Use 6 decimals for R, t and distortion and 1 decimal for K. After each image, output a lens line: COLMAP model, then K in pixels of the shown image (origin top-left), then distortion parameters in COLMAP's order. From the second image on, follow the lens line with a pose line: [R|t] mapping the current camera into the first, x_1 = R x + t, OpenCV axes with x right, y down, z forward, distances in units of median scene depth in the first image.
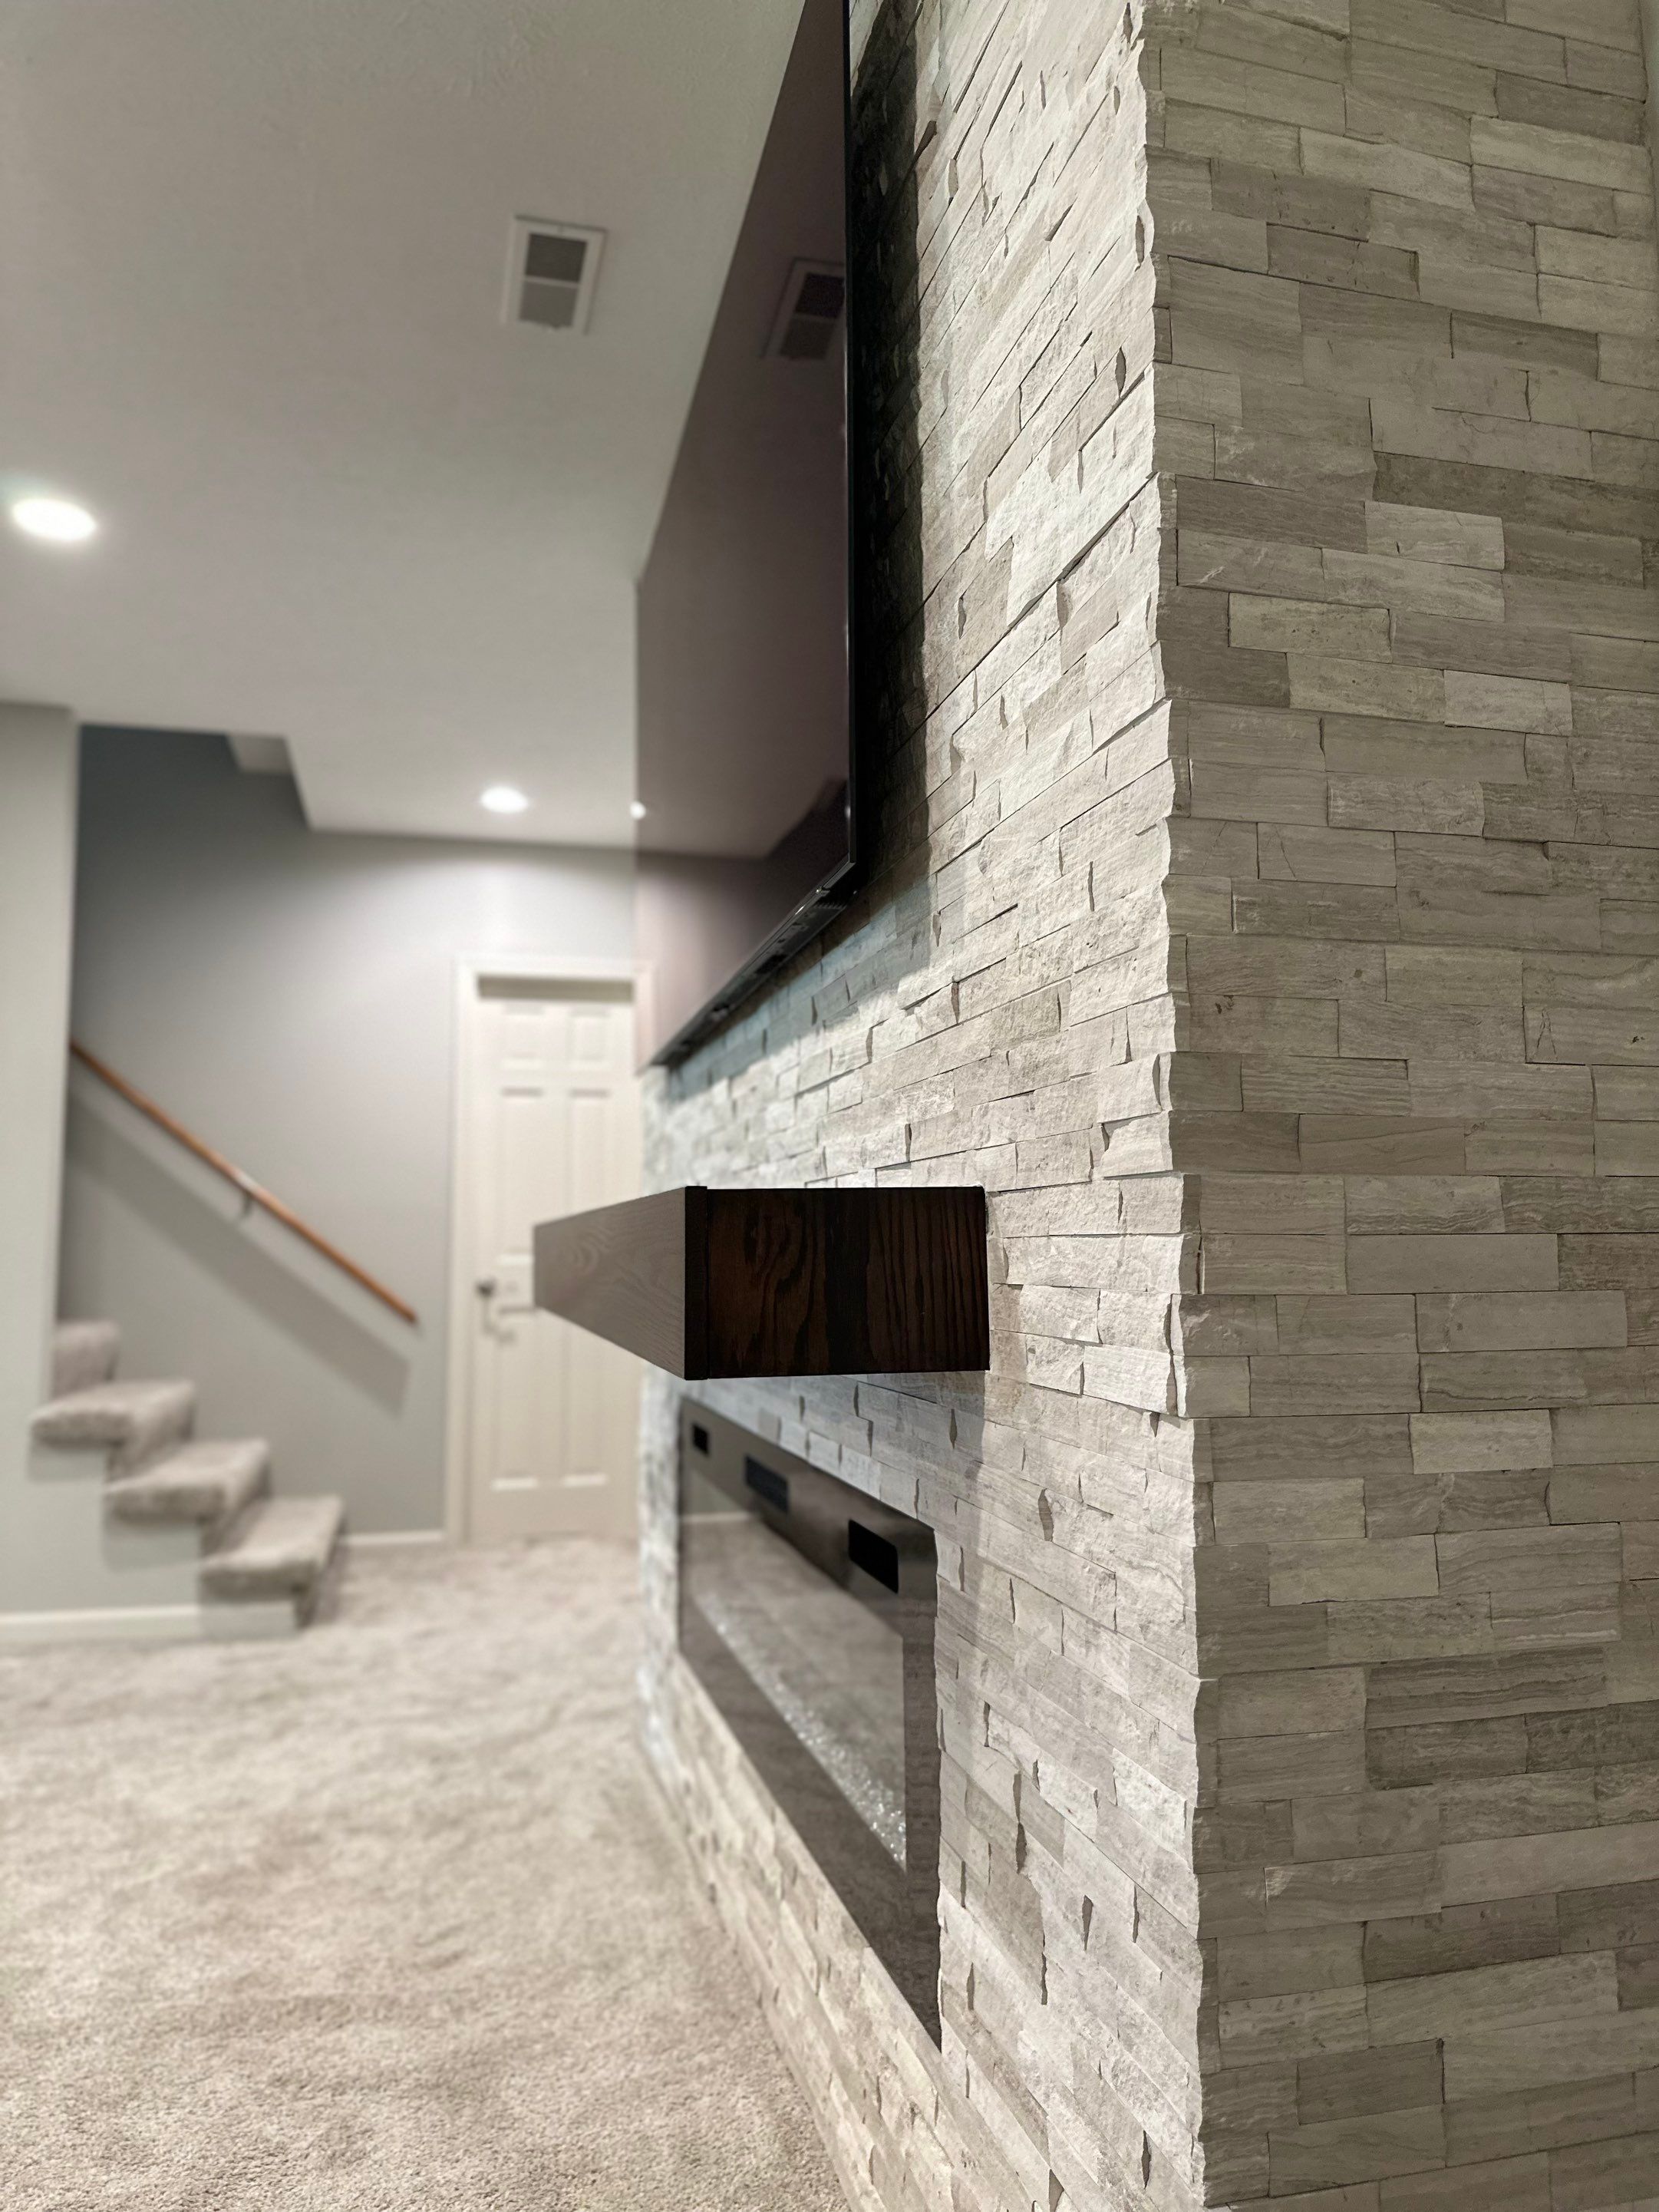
lens RADIAL K [[1561.8, 0, 830.4], [0, 1561.8, 1090.6], [0, 0, 1]] dist [0.046932, -0.049537]
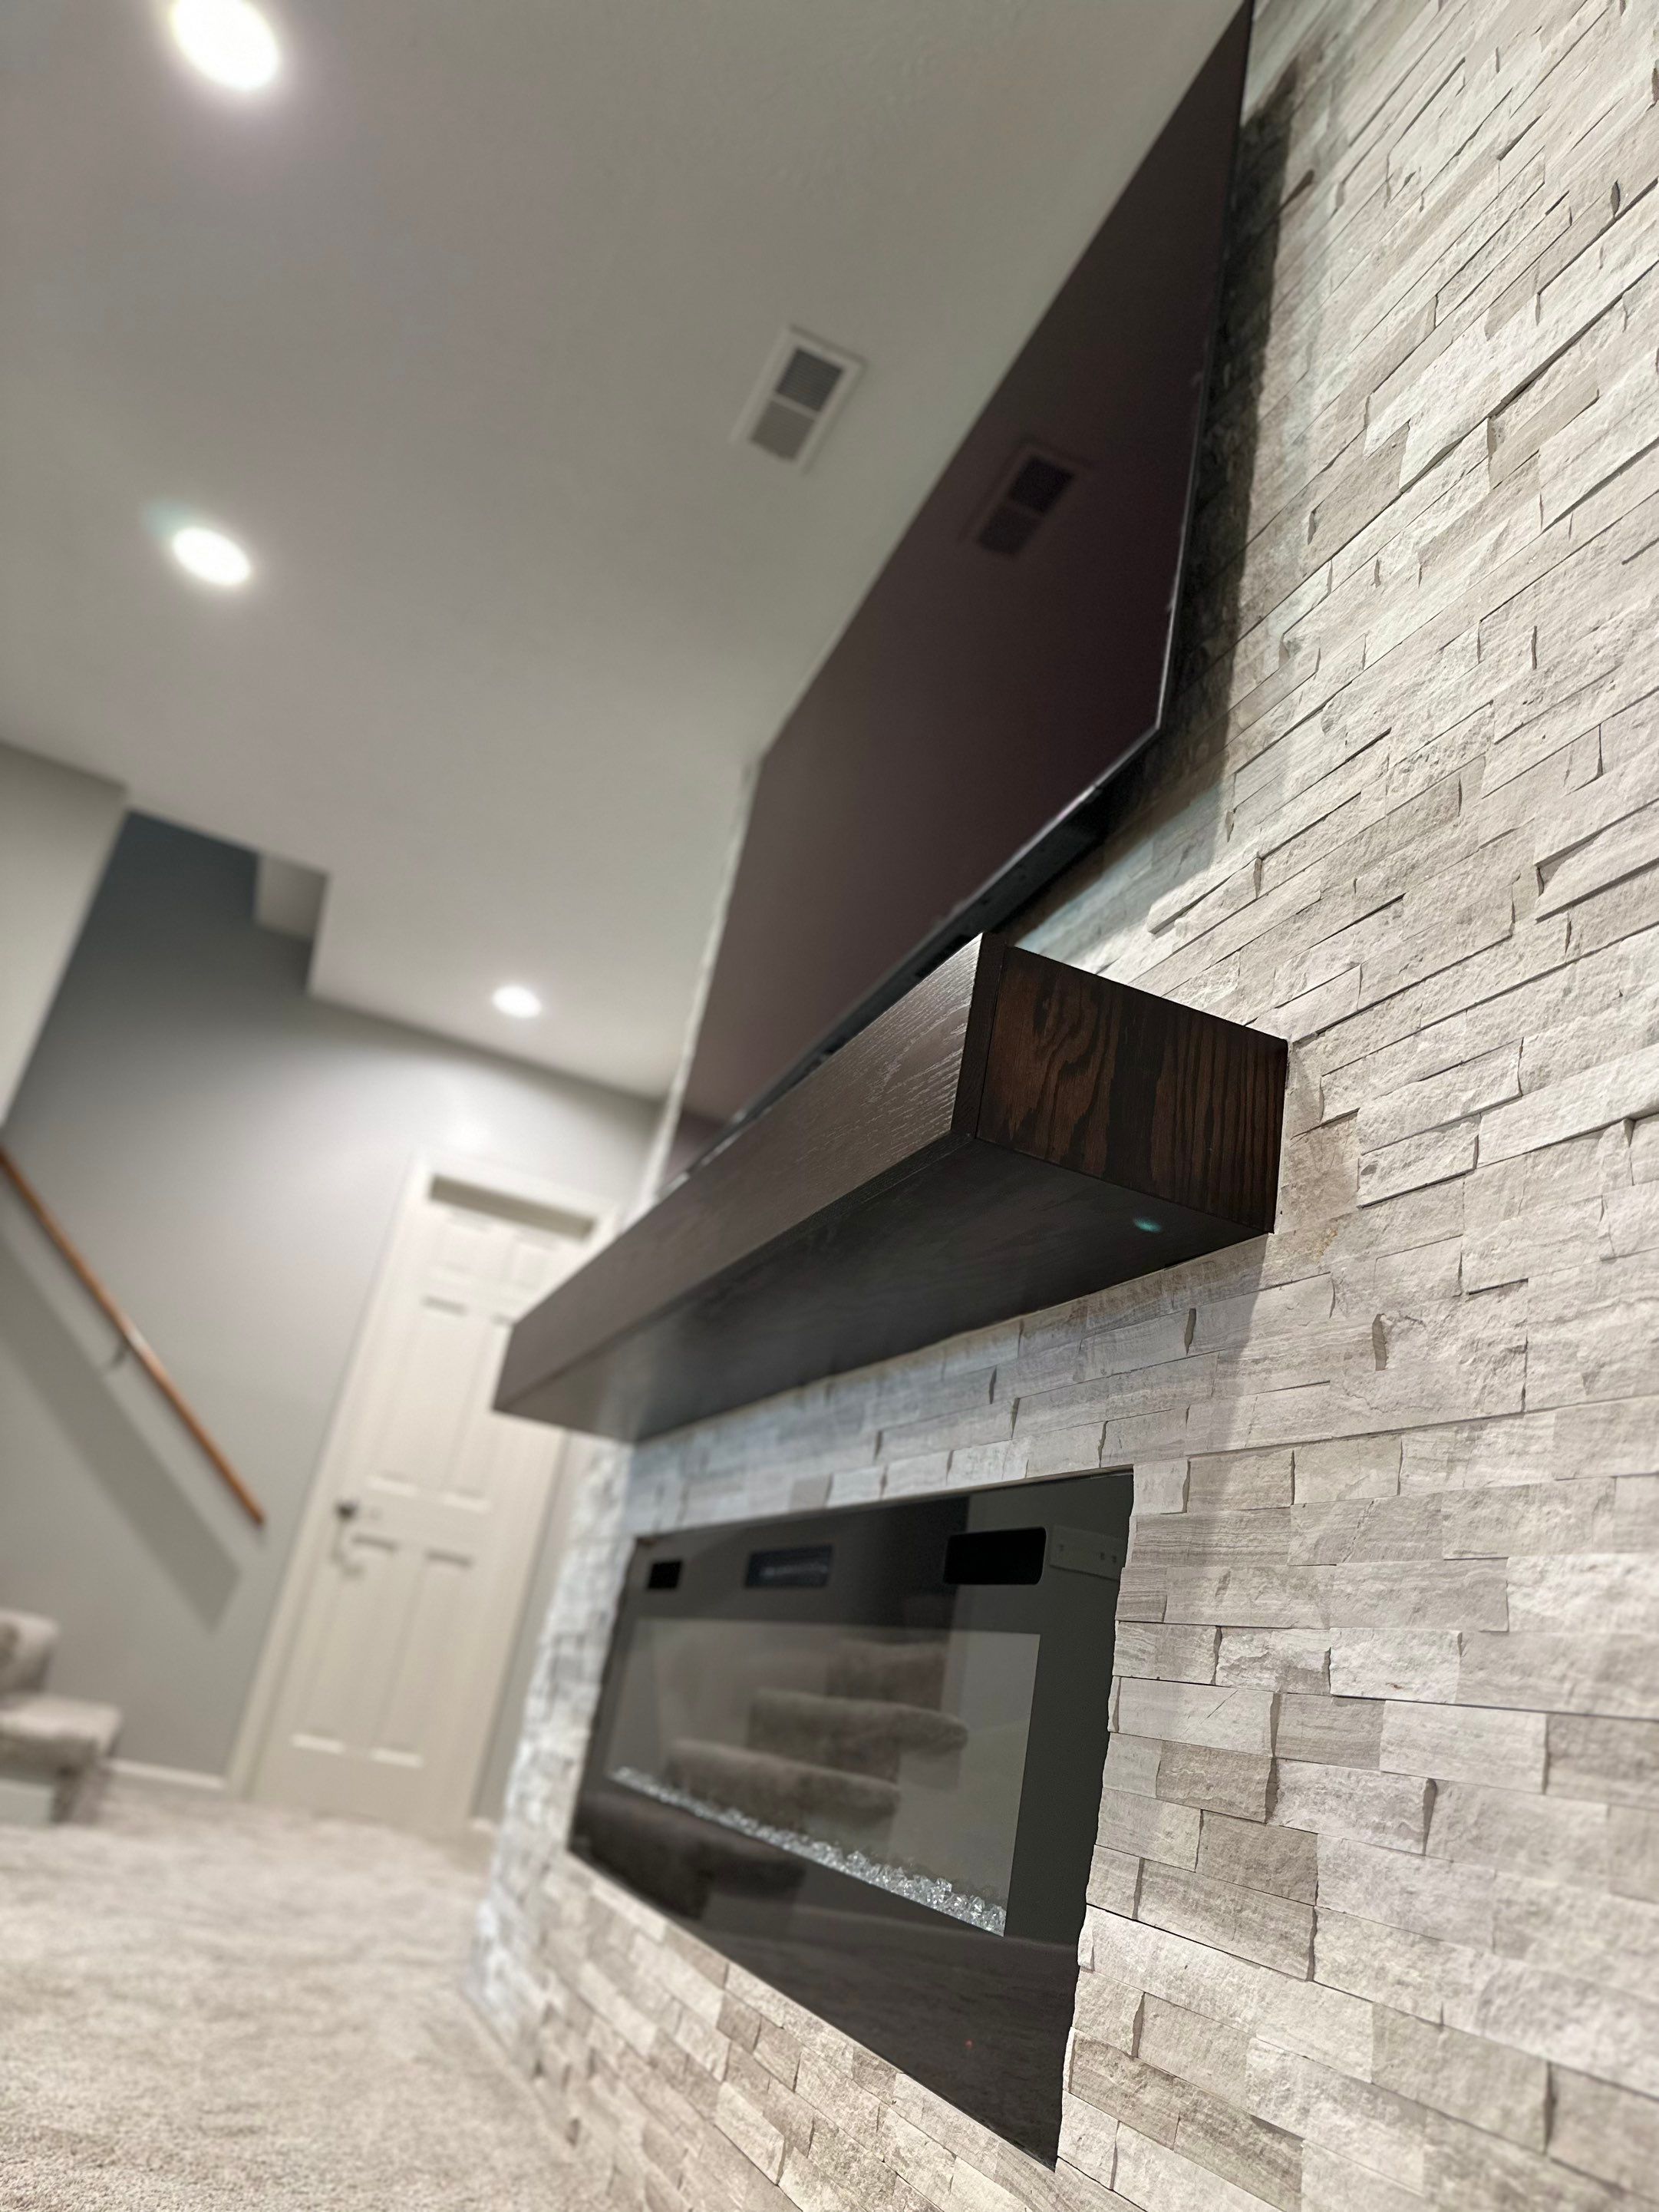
lens RADIAL K [[1561.8, 0, 830.3], [0, 1561.8, 1105.9], [0, 0, 1]] dist [0.046932, -0.049537]
pose [[0.973971, 0.221576, 0.047796, -0.112926], [-0.201585, 0.943121, -0.264360, 0.230643], [-0.103653, 0.247844, 0.963239, 0.108734]]
